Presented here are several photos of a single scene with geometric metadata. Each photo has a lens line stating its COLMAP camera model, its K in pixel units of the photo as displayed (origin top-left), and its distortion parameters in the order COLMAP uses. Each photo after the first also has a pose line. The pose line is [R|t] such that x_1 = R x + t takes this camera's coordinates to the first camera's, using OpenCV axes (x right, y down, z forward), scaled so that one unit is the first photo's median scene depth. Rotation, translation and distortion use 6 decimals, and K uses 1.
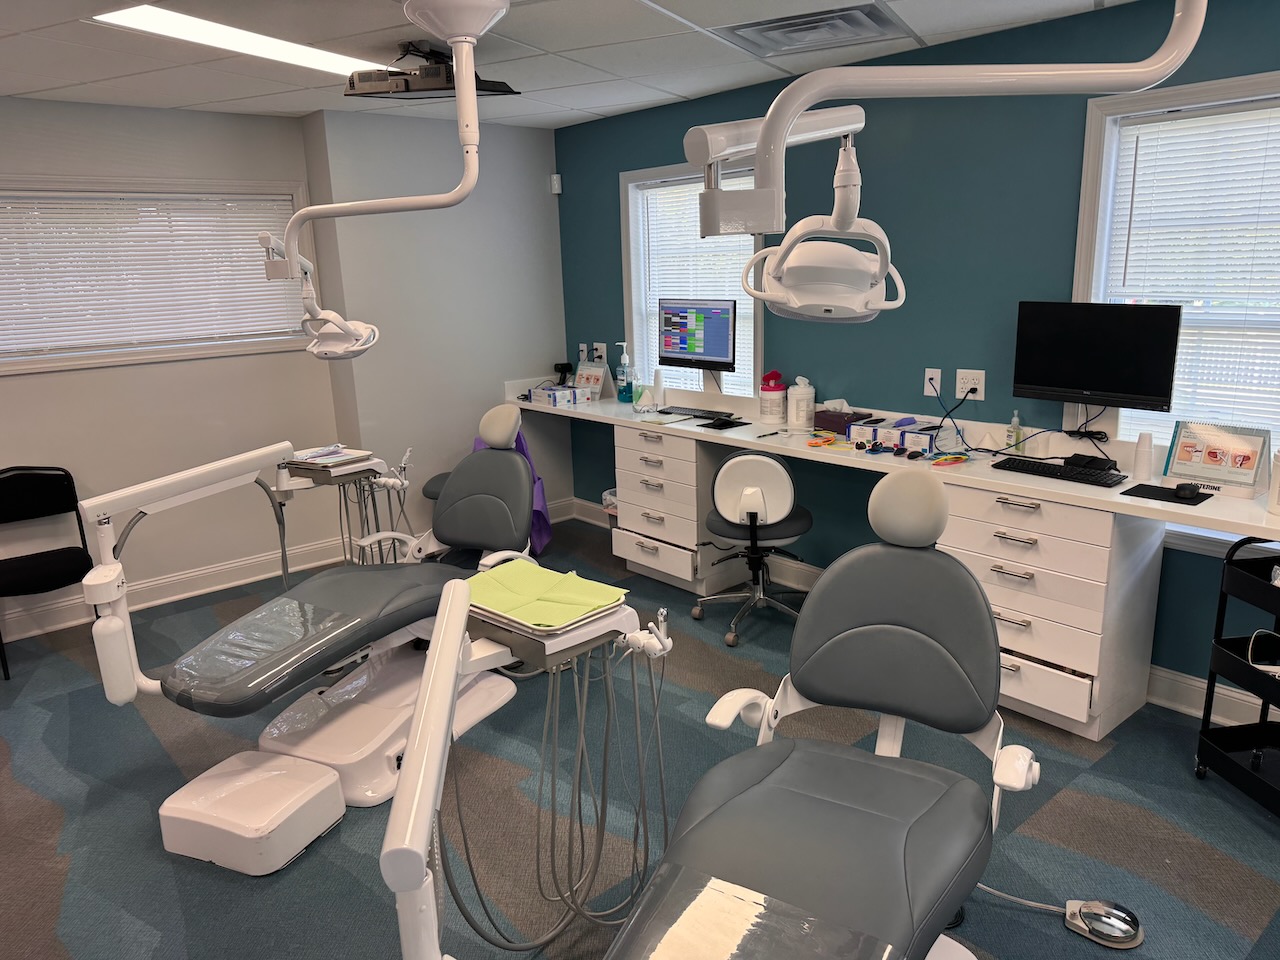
lens RADIAL K [[893.2, 0, 640.0], [0, 893.2, 480.0], [0, 0, 1]] dist [0.172899, -0.259180]
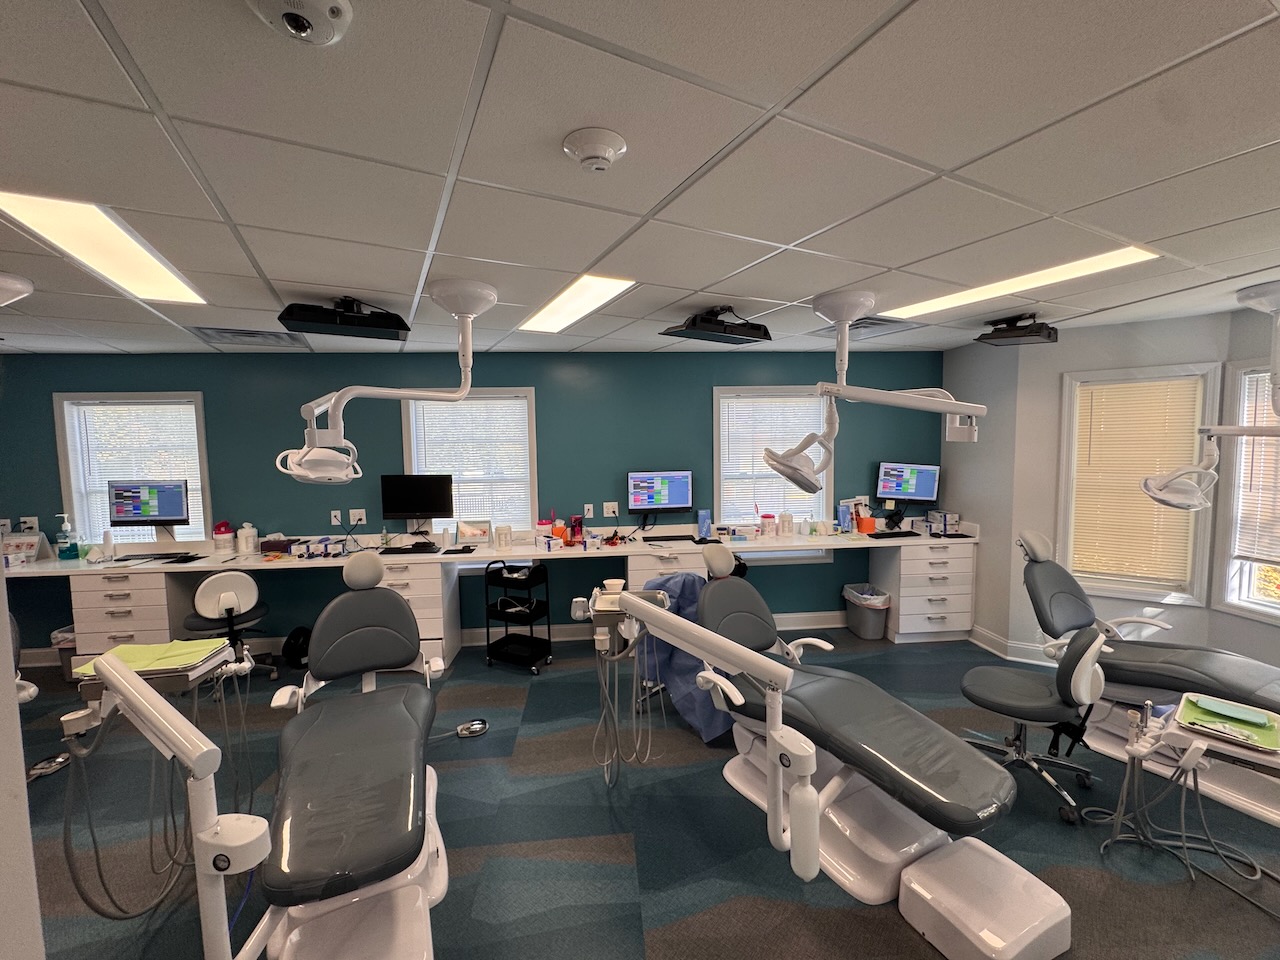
lens RADIAL K [[513.3, 0, 639.6], [0, 513.3, 479.1], [0, 0, 1]] dist [-0.000377, -0.000049]
pose [[0.587199, -0.038286, 0.808536, -0.167835], [0.188925, 0.977775, -0.090906, 0.030853], [-0.787086, 0.206133, 0.581382, -0.142584]]
